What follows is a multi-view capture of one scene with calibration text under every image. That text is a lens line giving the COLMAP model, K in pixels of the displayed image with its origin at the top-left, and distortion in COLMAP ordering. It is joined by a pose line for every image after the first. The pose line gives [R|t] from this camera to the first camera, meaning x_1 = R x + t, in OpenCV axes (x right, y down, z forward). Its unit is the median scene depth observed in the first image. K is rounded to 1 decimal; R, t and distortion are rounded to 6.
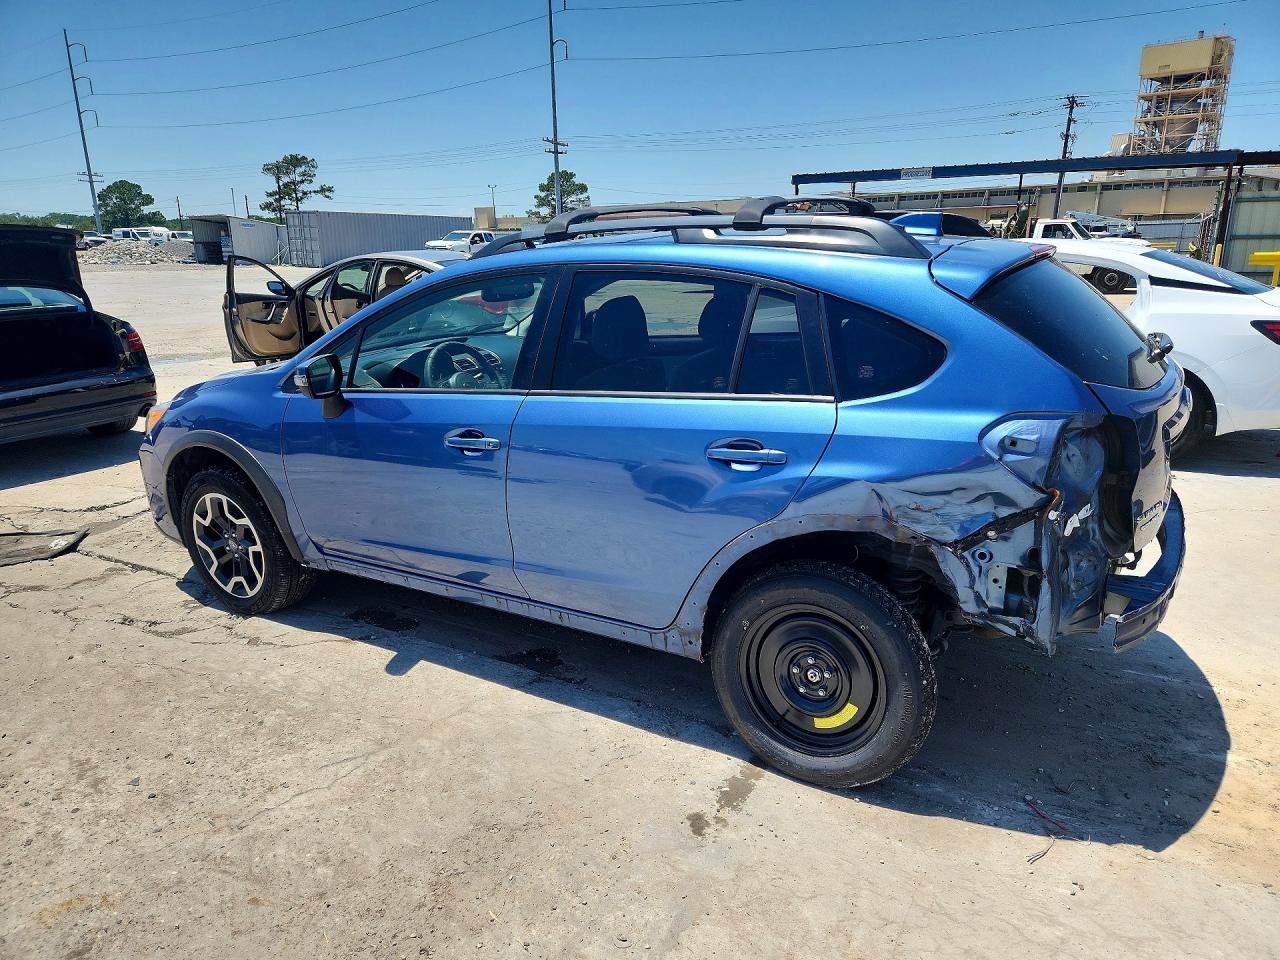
lens RADIAL K [[858.8, 0, 659.7], [0, 858.8, 503.8], [0, 0, 1]] dist [0.056956, -0.048978]
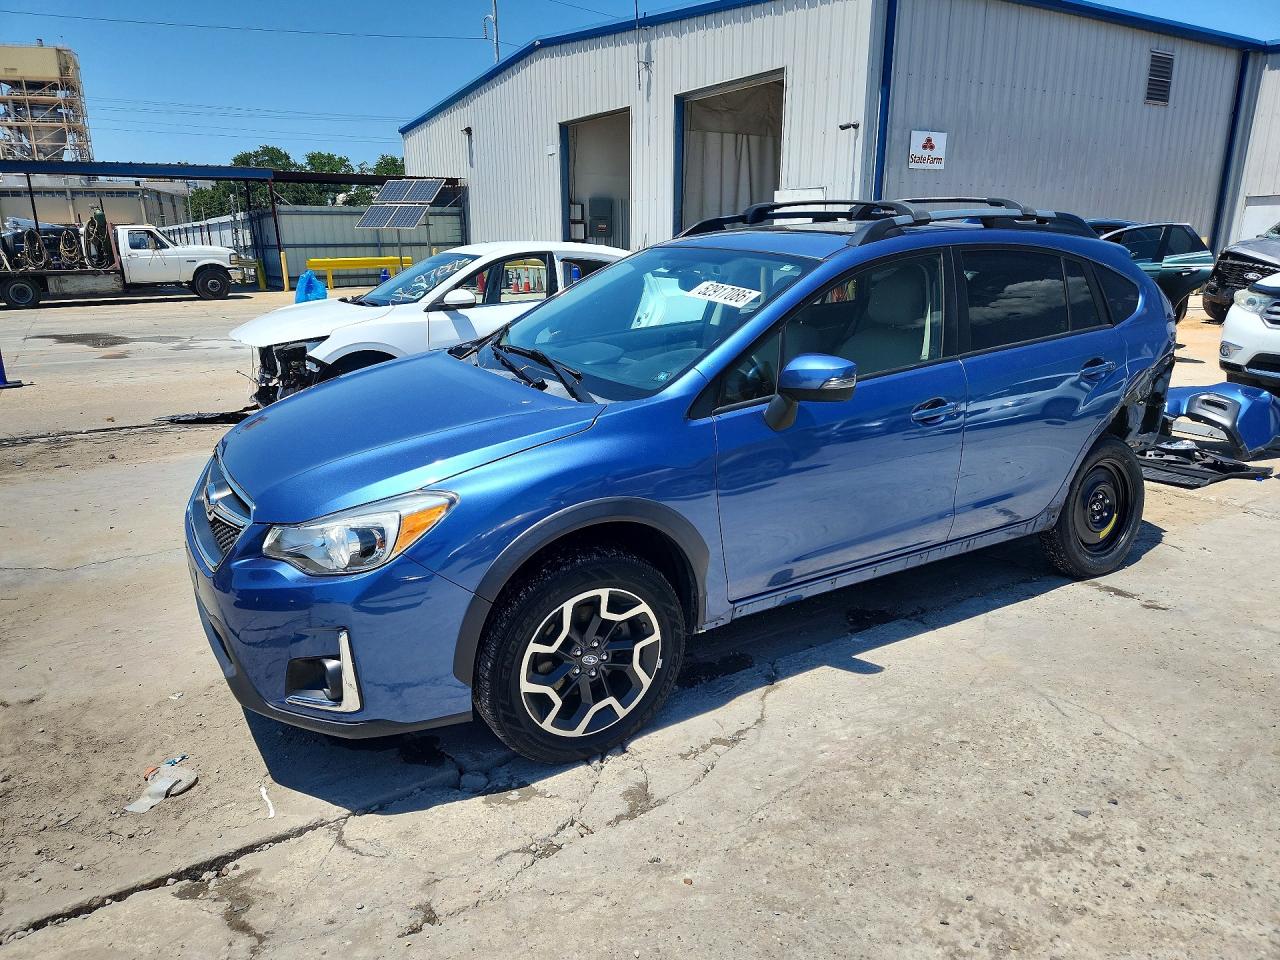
lens RADIAL K [[858.8, 0, 642.1], [0, 858.8, 483.0], [0, 0, 1]] dist [0.056956, -0.048978]
pose [[0.467553, -0.230217, 0.853460, -1.048179], [0.258059, 0.958981, 0.117308, -0.161876], [-0.845459, 0.165396, 0.507784, 0.606271]]
